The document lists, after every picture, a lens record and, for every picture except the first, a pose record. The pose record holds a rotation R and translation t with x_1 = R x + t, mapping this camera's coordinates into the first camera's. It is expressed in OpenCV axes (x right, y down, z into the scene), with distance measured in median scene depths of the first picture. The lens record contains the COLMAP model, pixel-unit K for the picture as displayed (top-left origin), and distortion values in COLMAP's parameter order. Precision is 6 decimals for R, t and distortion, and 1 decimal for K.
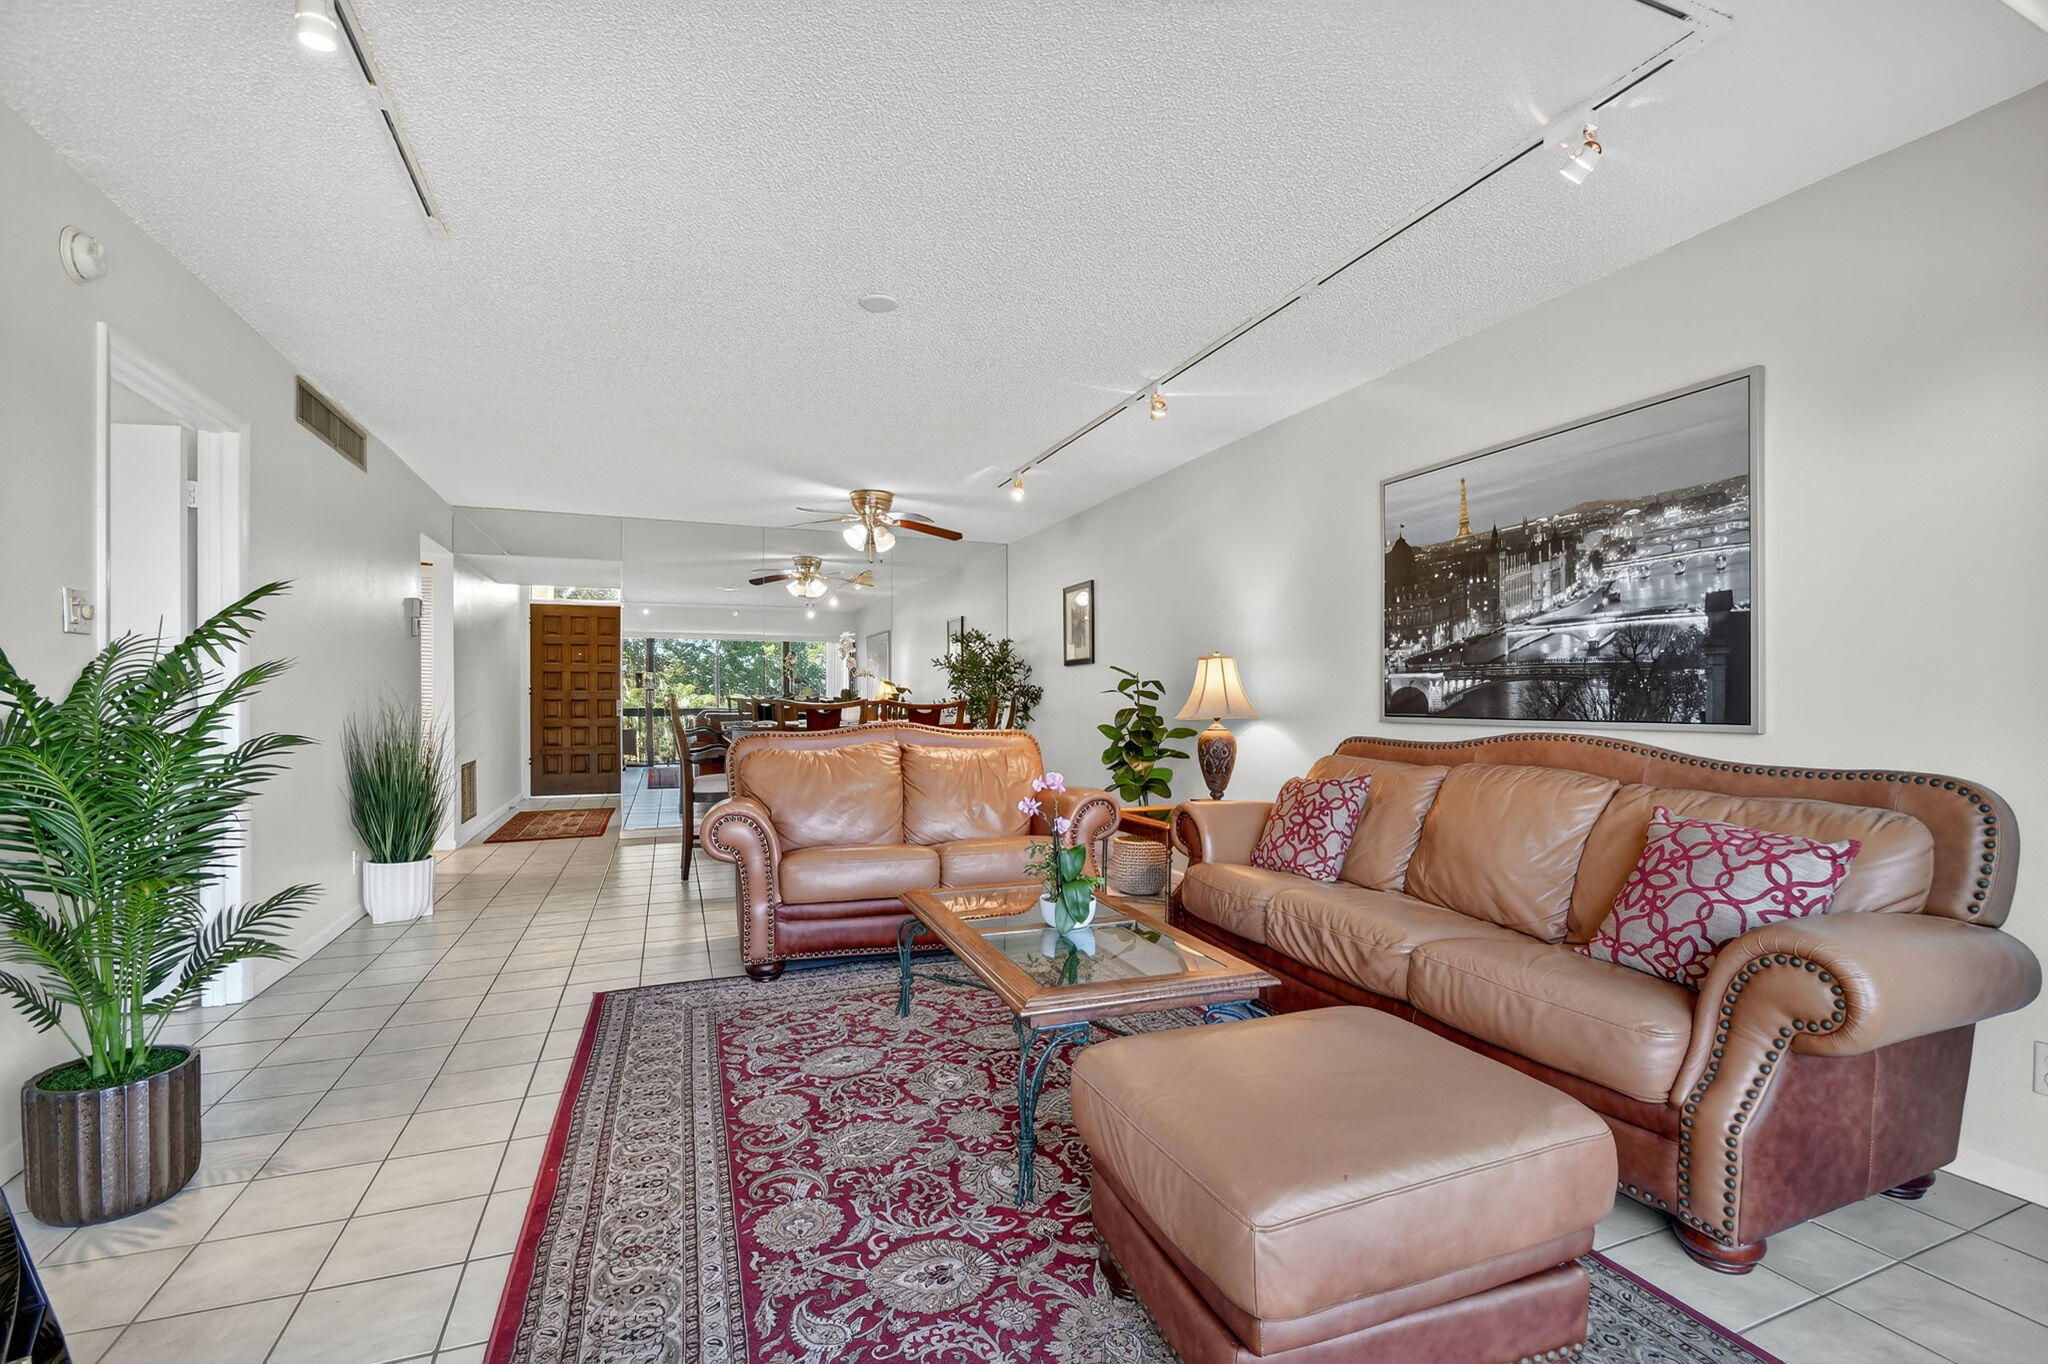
lens RADIAL K [[898.9, 0, 1024.9], [0, 898.9, 699.3], [0, 0, 1]] dist [0.013566, -0.013969]
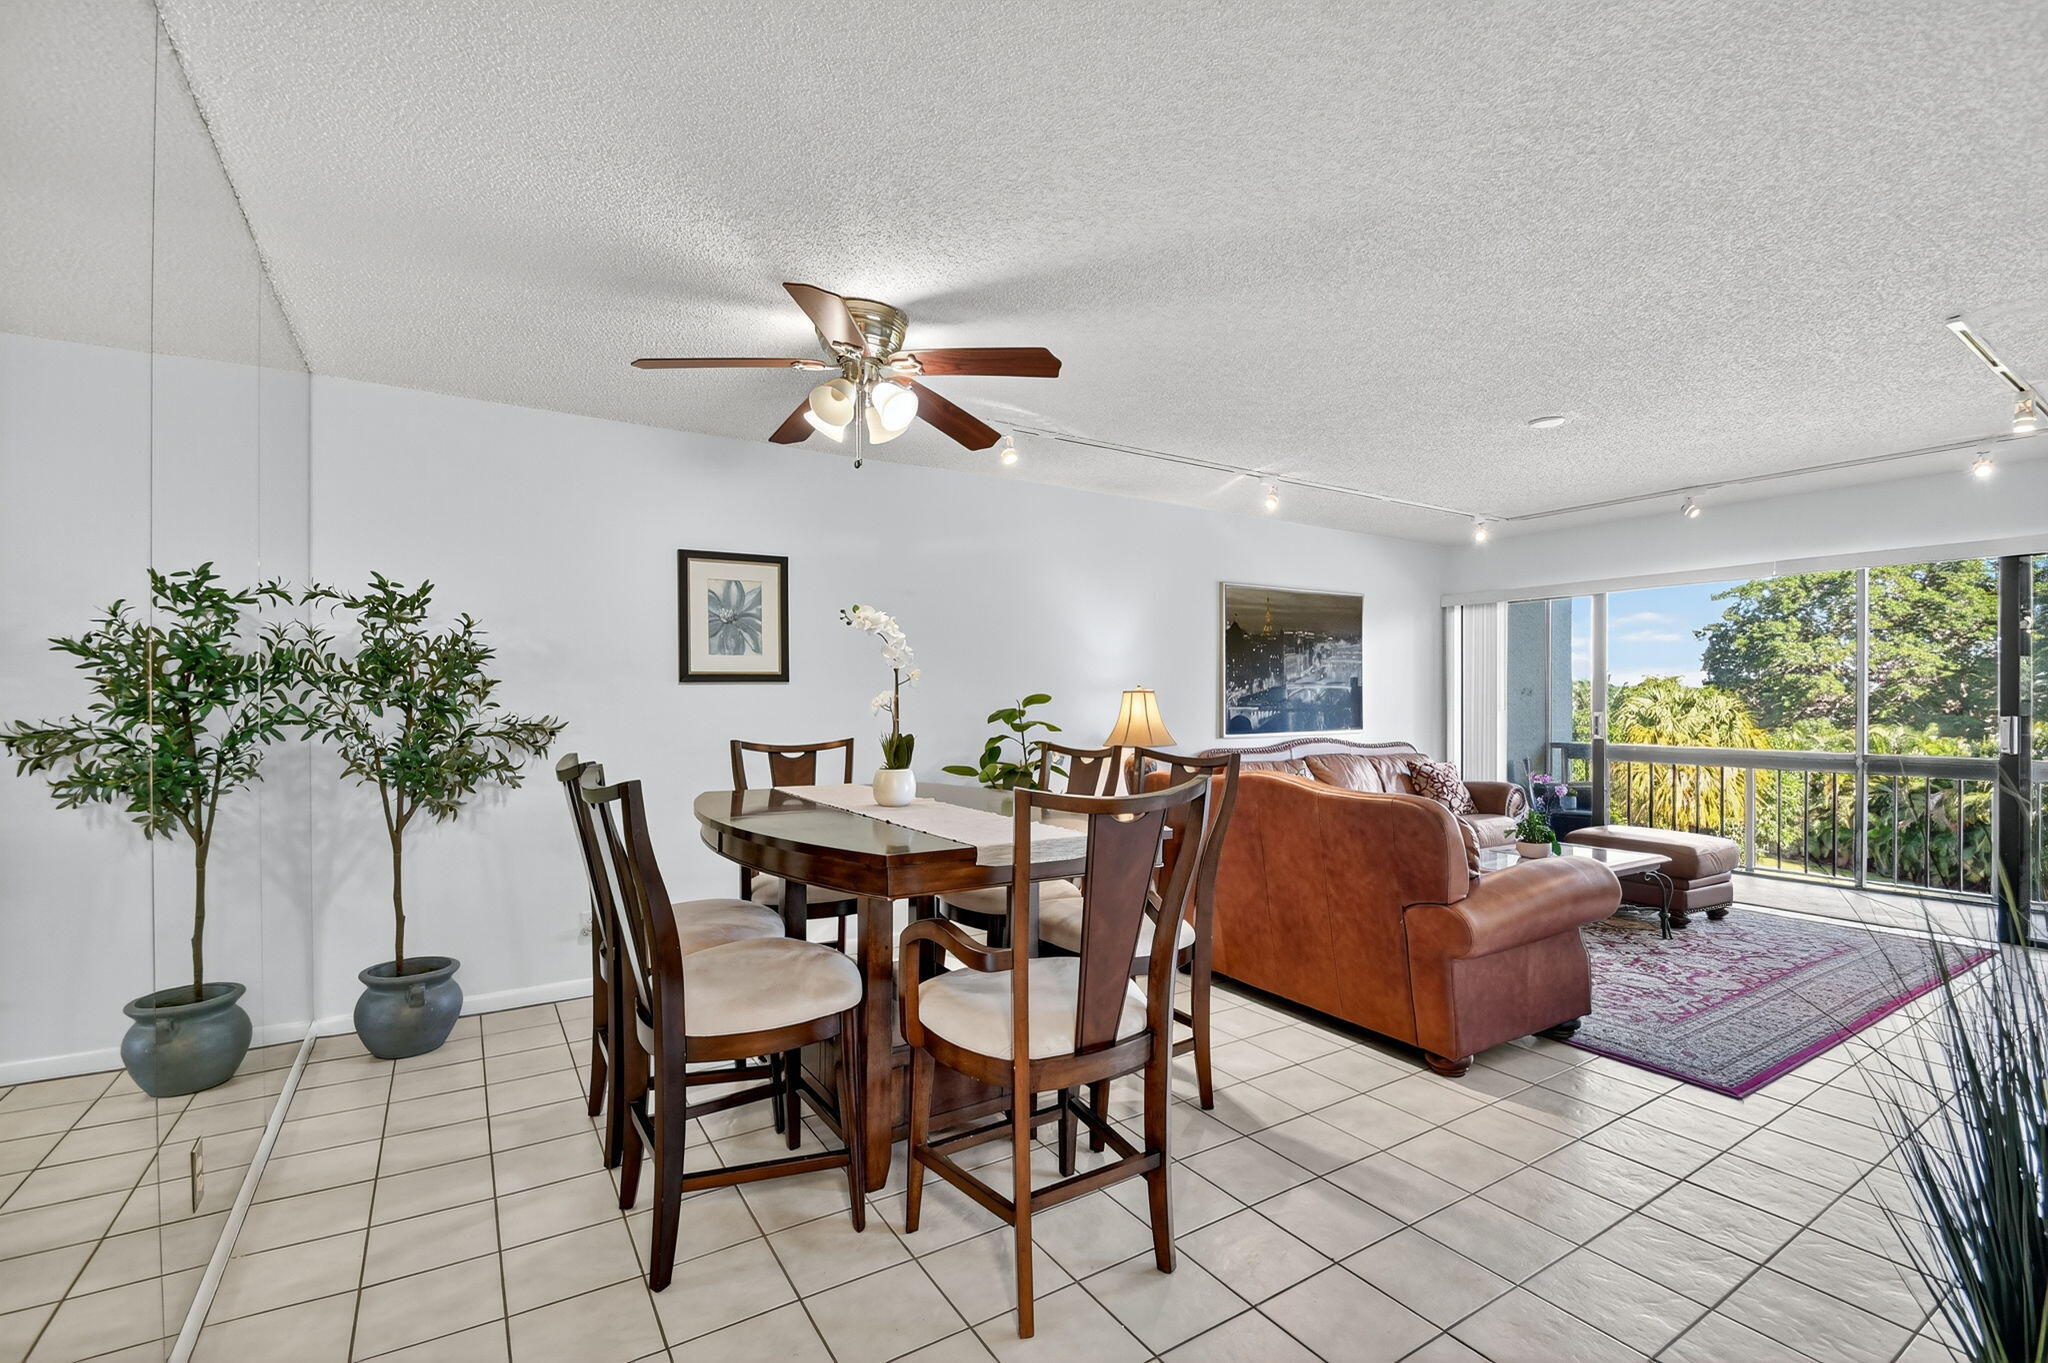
lens RADIAL K [[891.1, 0, 1032.3], [0, 891.1, 703.5], [0, 0, 1]] dist [0.018259, -0.018432]
pose [[-0.190663, -0.010282, 0.981602, -1.243891], [0.004102, 0.999928, 0.011271, -0.063118], [-0.981647, 0.006175, -0.190607, 1.924263]]
